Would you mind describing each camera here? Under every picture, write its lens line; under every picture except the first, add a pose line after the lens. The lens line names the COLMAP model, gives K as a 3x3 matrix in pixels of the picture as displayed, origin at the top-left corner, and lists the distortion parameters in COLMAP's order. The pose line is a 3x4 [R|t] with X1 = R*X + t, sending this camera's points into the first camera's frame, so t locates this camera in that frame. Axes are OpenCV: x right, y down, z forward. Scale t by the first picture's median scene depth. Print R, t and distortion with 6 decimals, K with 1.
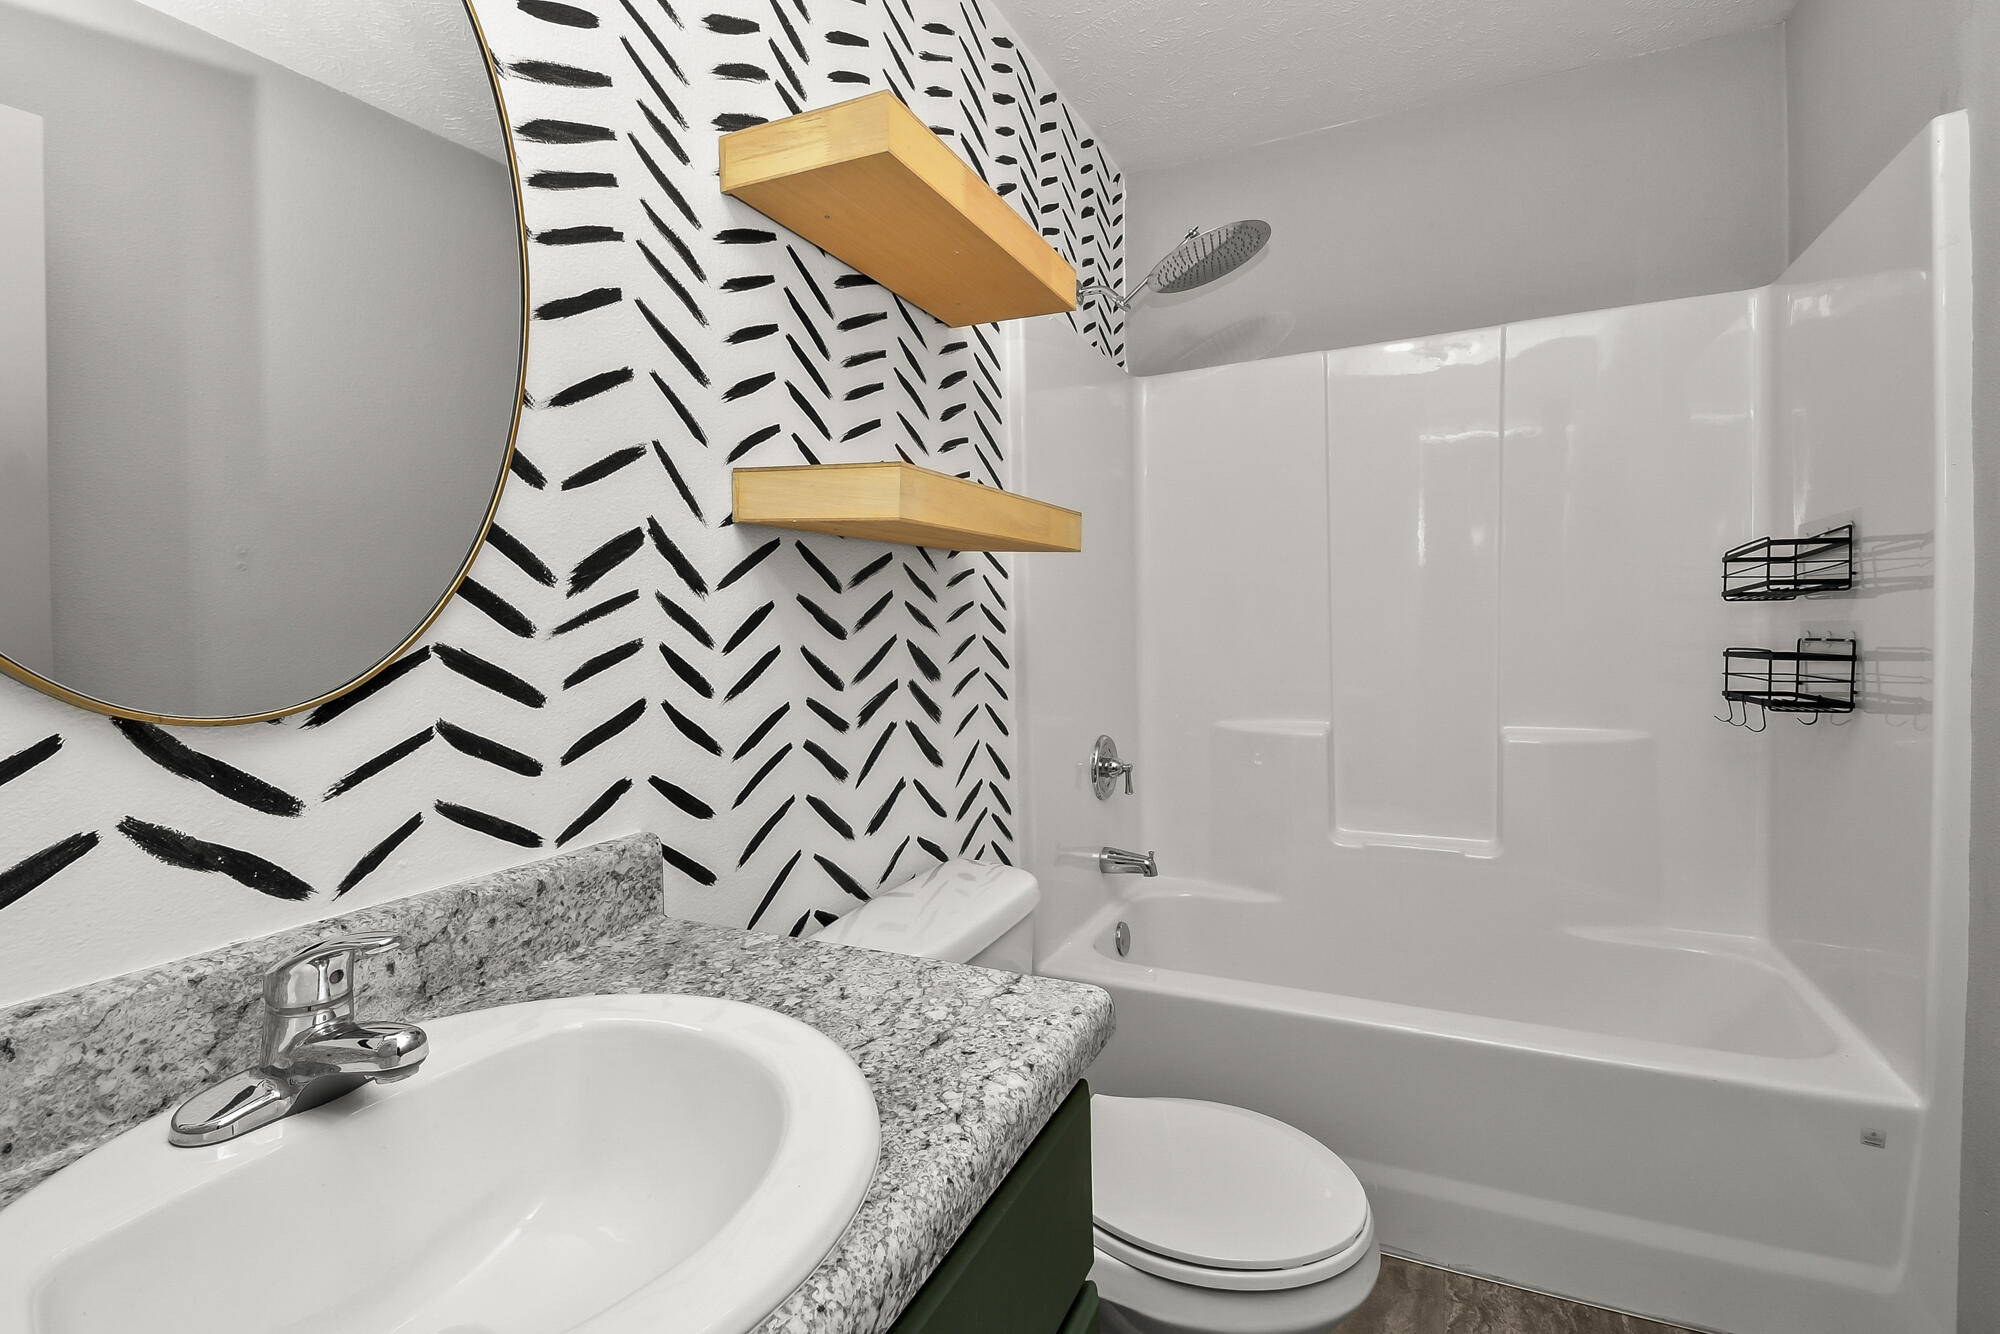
lens RADIAL K [[910.4, 0, 957.9], [0, 910.4, 659.2], [0, 0, 1]] dist [0.019489, -0.019501]
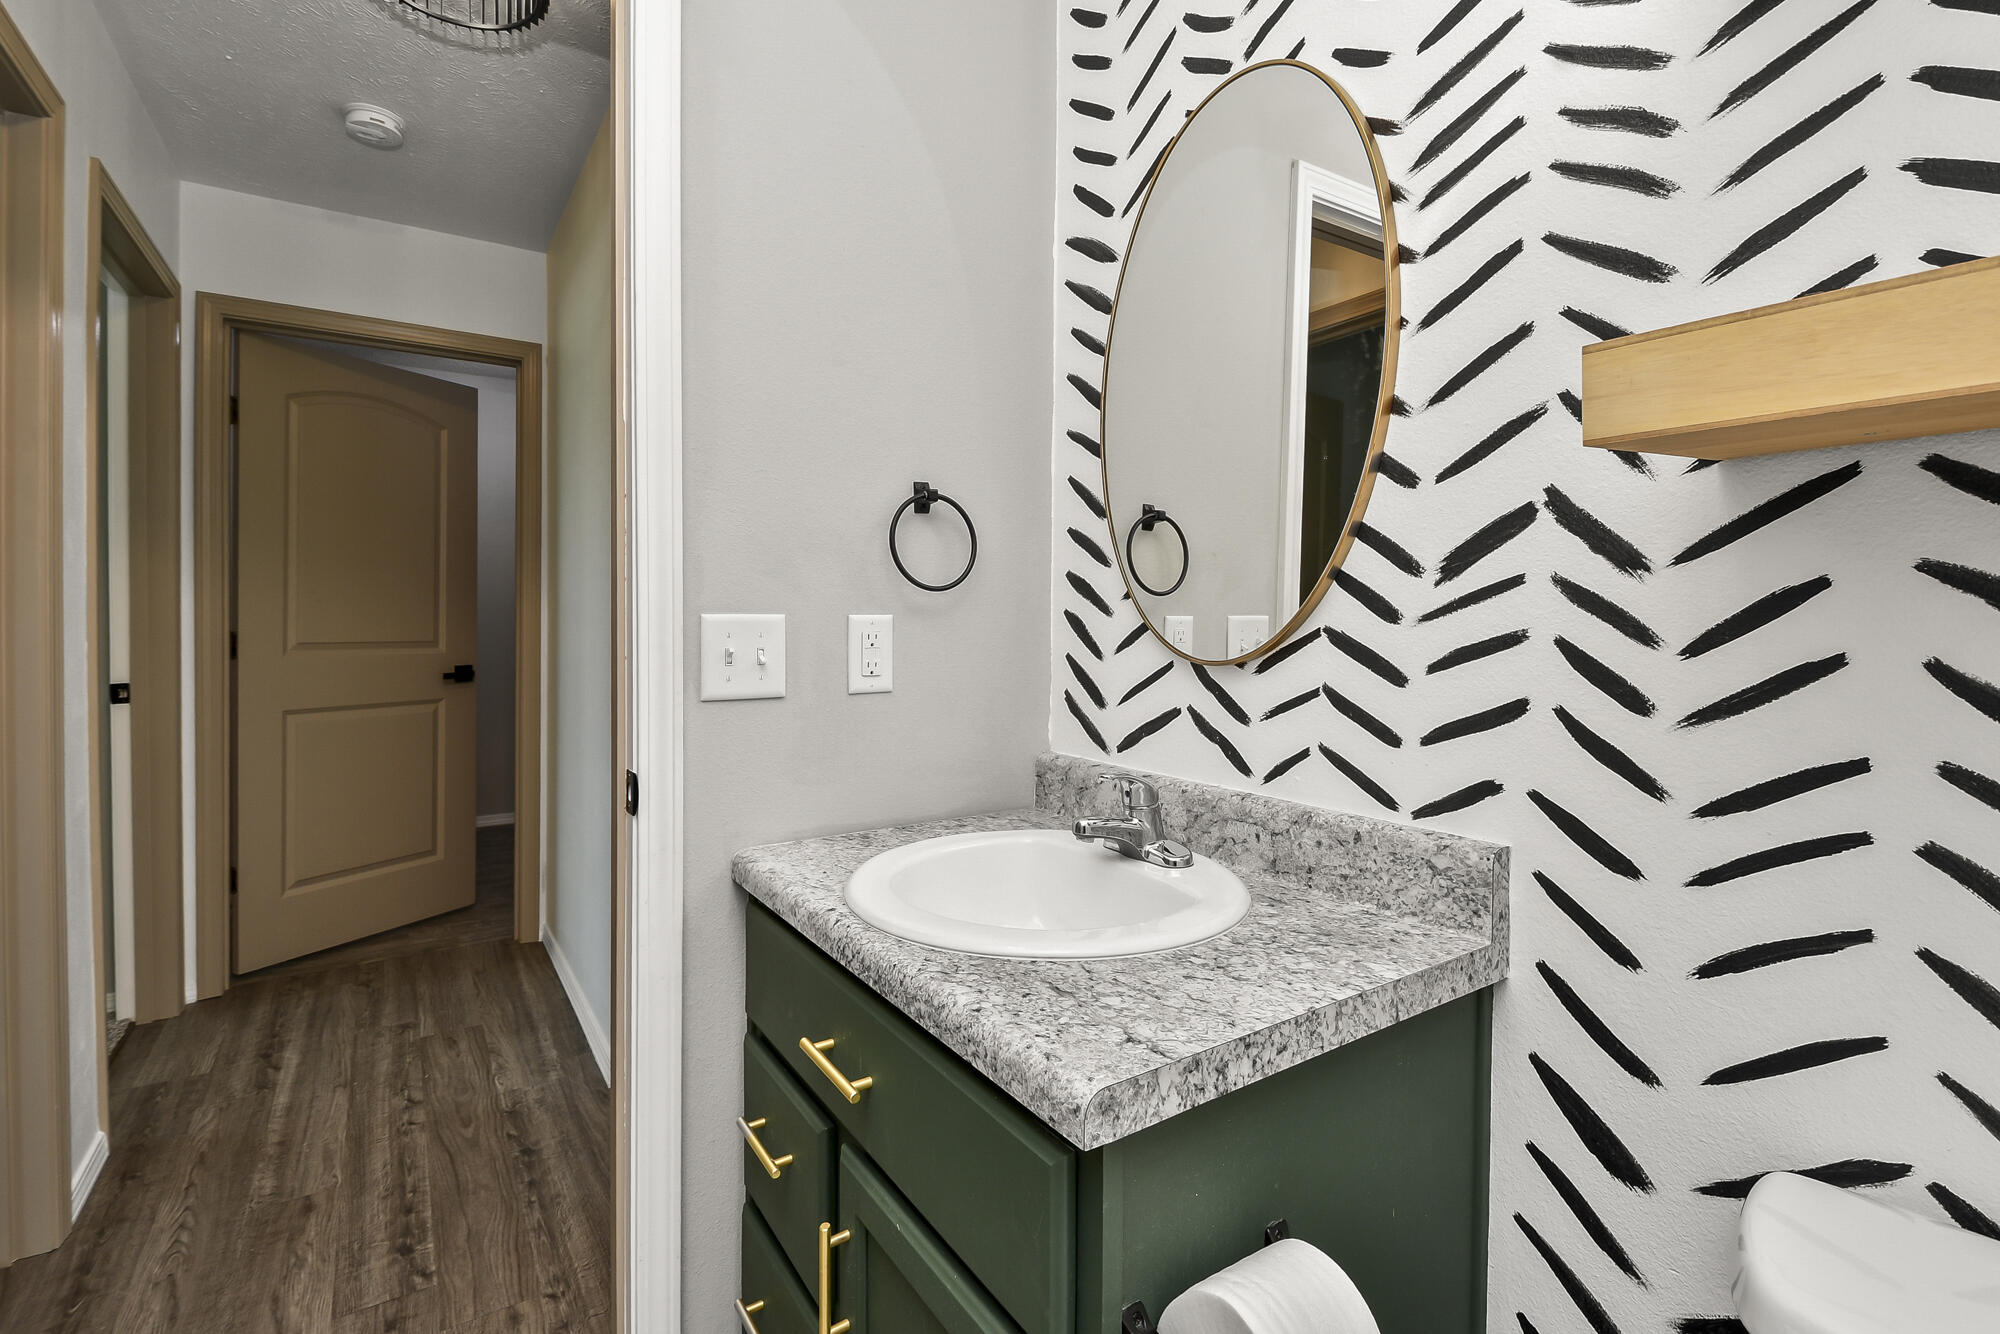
lens RADIAL K [[911.5, 0, 1005.2], [0, 911.5, 644.0], [0, 0, 1]] dist [-0.012902, -0.000686]
pose [[-0.480955, 0.045752, -0.875551, 0.749260], [-0.026847, 0.997401, 0.066866, -0.061393], [0.876334, 0.055665, -0.478477, 1.121964]]
